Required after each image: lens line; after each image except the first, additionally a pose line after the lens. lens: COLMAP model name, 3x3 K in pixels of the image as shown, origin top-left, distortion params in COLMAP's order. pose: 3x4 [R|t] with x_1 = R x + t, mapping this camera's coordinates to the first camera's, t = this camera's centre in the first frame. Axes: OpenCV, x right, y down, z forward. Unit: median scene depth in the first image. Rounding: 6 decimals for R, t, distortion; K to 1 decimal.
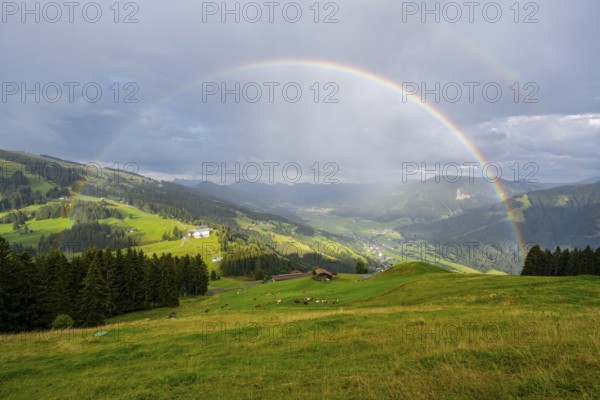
lens RADIAL K [[250.8, 0, 296.4], [0, 250.8, 202.8], [0, 0, 1]] dist [-0.006864, -0.000350]
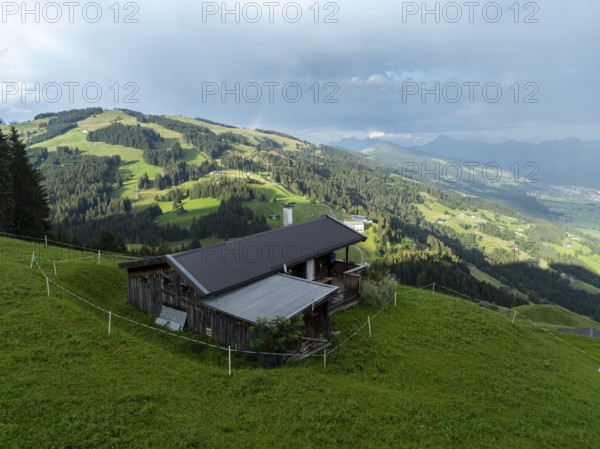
lens RADIAL K [[426.4, 0, 301.5], [0, 426.4, 222.1], [0, 0, 1]] dist [-0.040986, -0.002387]
pose [[0.842715, 0.072581, -0.533445, 0.114344], [-0.007132, 0.992289, 0.123744, -0.032899], [0.538313, -0.100476, 0.836734, -0.081076]]
